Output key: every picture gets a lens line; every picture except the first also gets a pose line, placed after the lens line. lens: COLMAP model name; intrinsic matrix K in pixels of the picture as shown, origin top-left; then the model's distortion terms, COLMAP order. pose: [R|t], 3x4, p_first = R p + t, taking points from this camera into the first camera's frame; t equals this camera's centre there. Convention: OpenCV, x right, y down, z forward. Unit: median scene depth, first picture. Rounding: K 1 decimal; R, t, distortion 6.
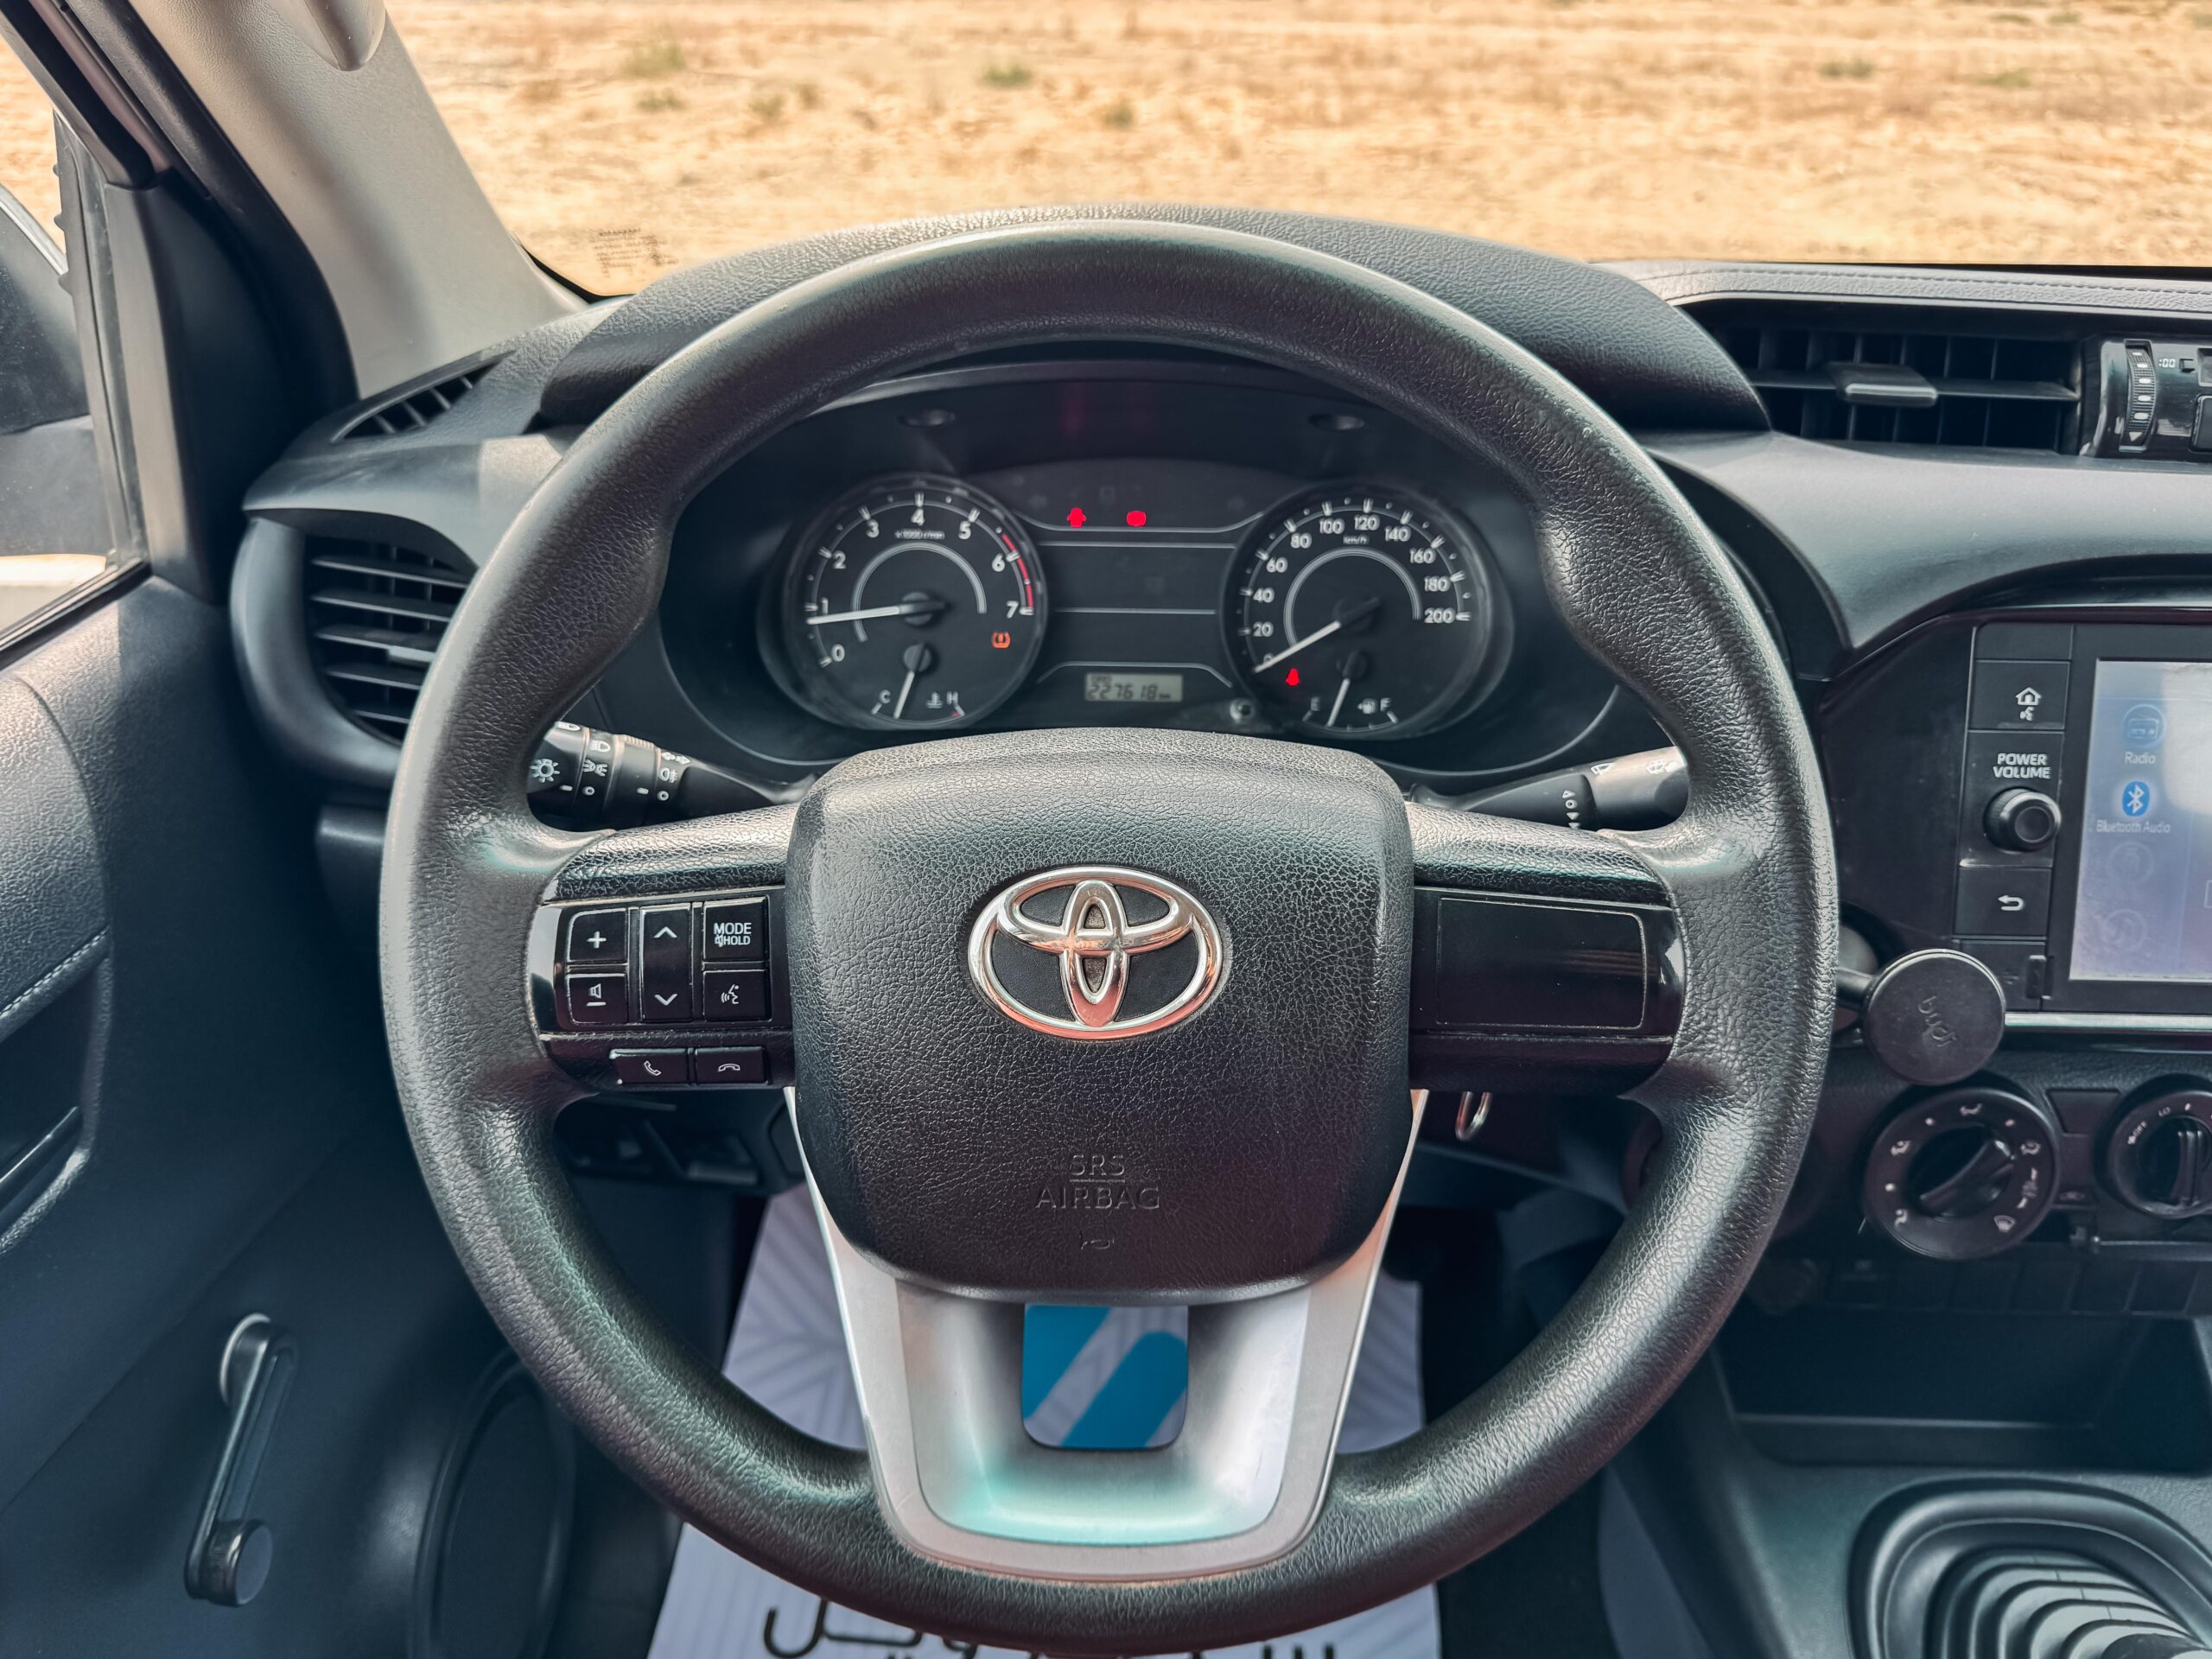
lens RADIAL K [[1663.6, 0, 1113.1], [0, 1663.6, 835.0], [0, 0, 1]] dist [0.045606, -0.069277]
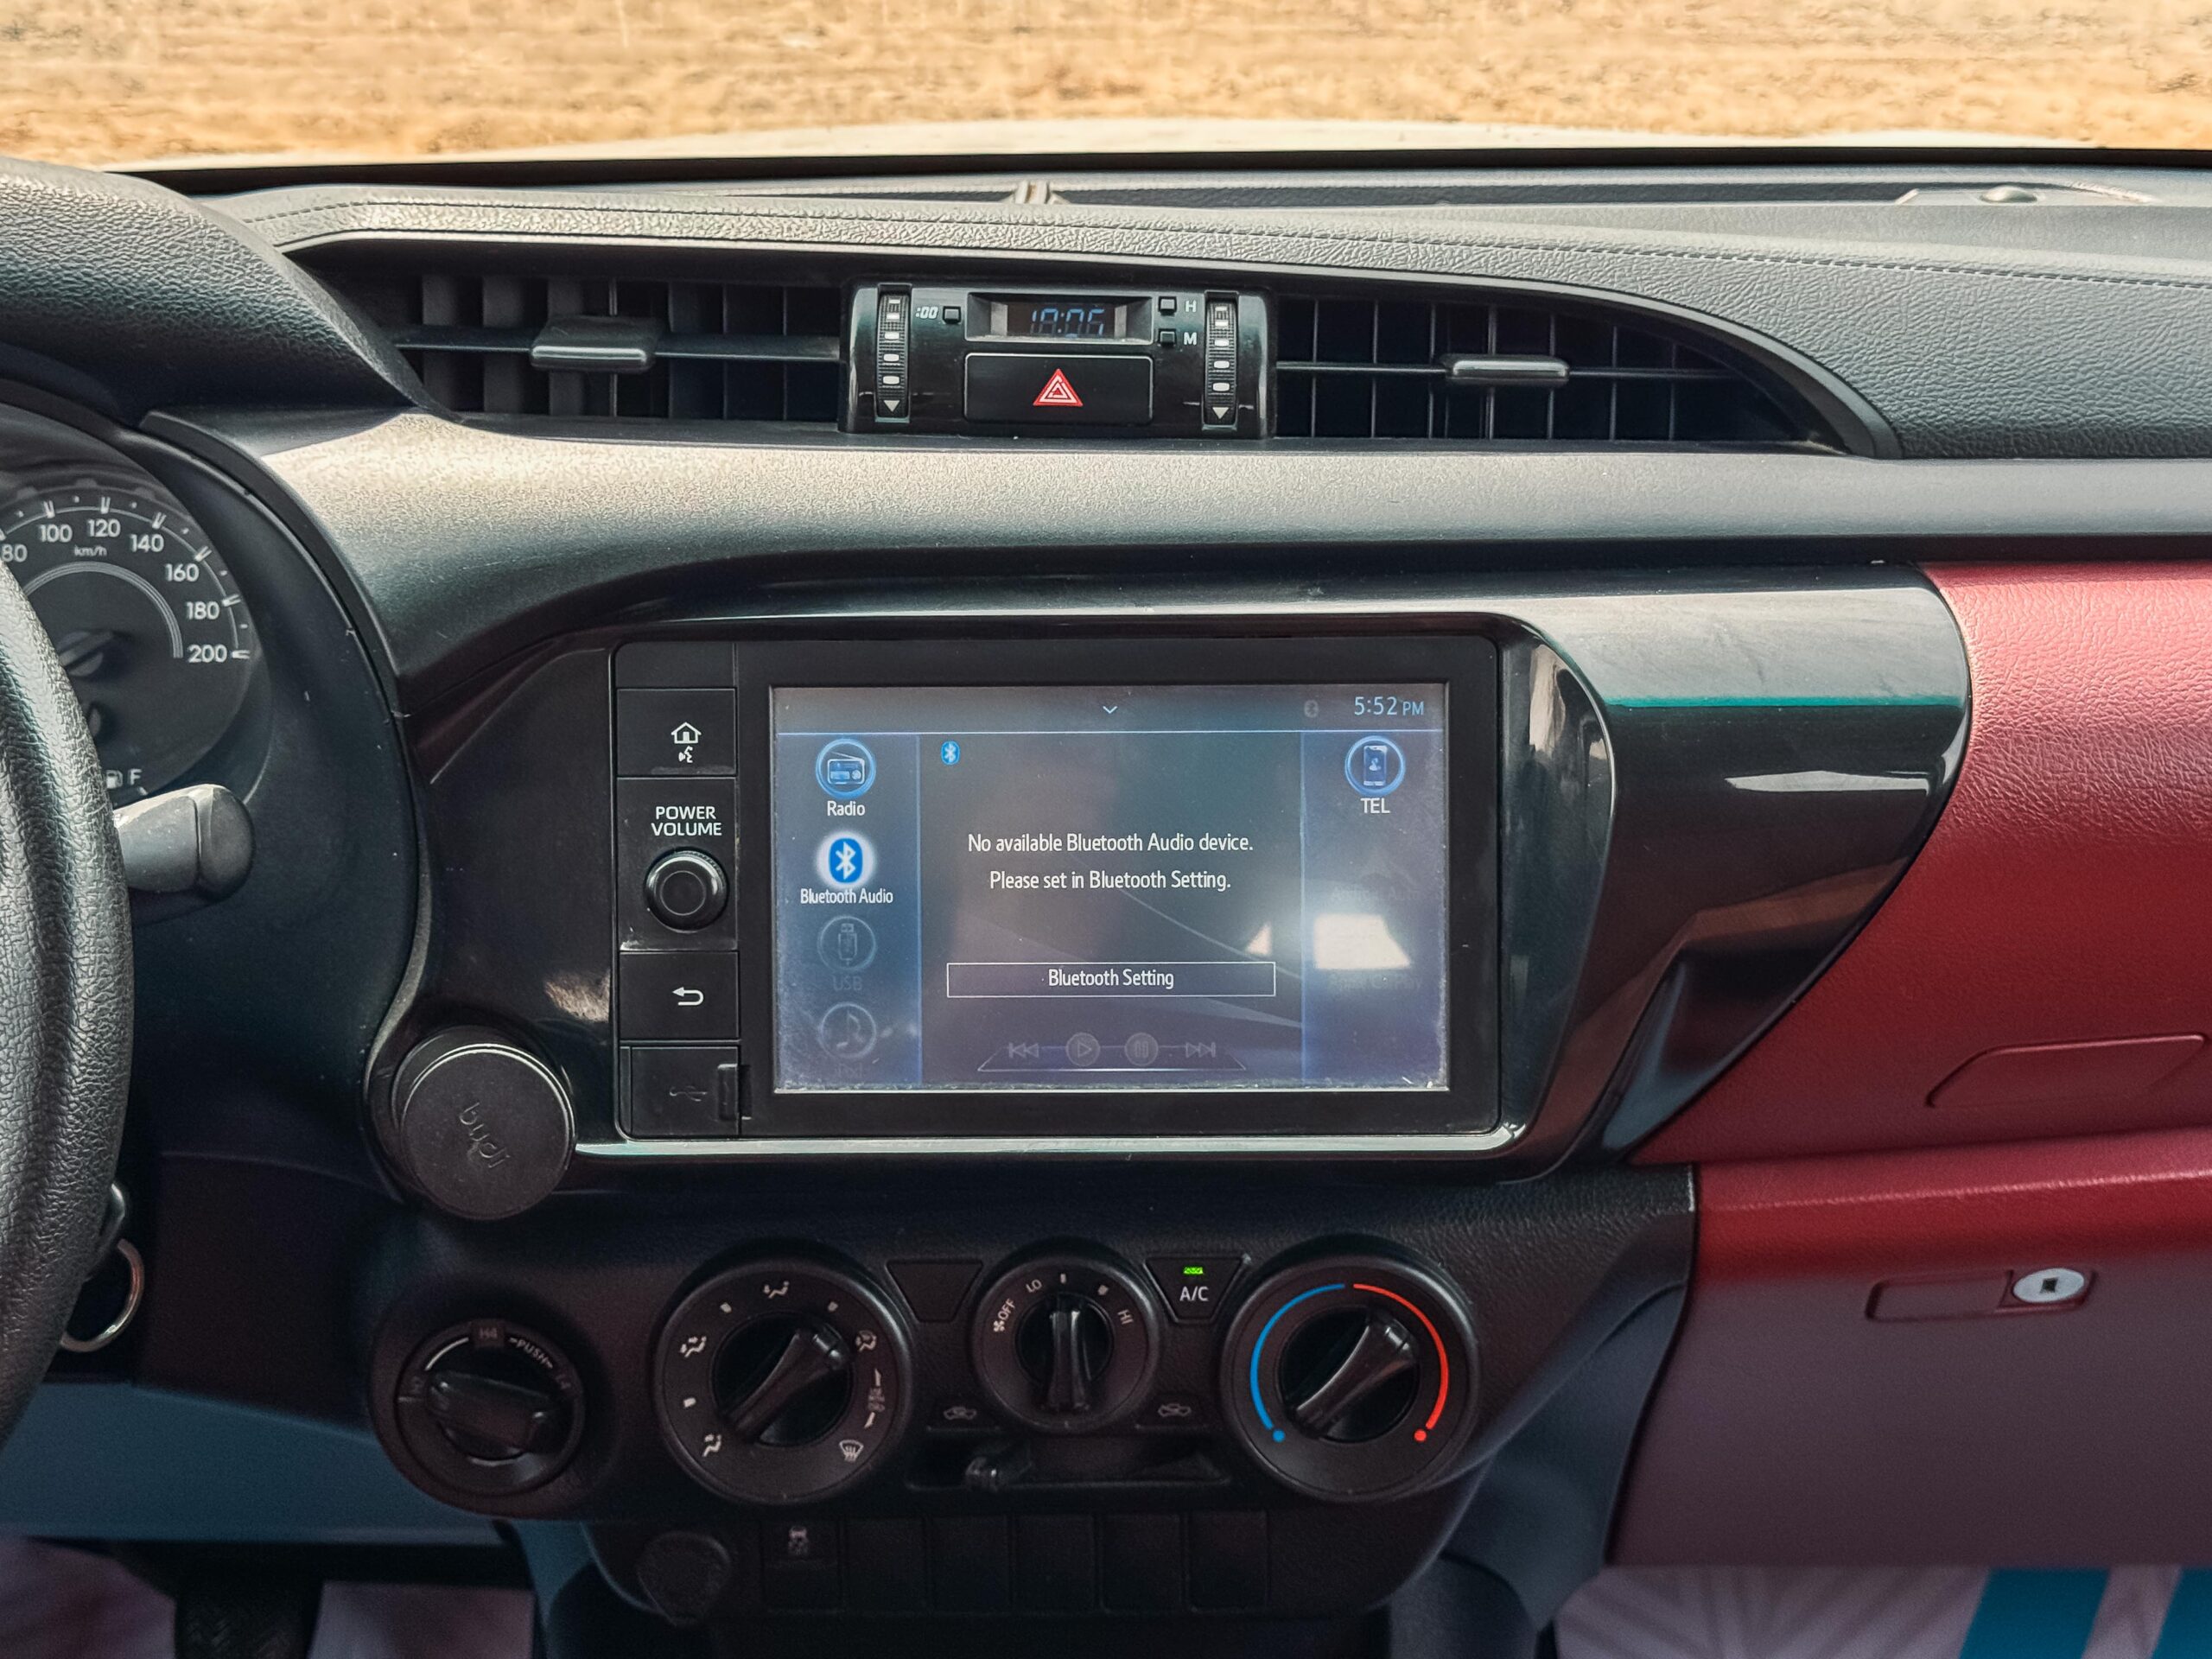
lens RADIAL K [[3263.1, 0, 1097.5], [0, 3263.1, 825.0], [0, 0, 1]] dist [0.067094, 0.000000]
pose [[0.999496, -0.020419, 0.024290, 0.662592], [0.022666, 0.995108, -0.096155, 0.107101], [-0.022207, 0.096657, 0.995070, -0.506751]]
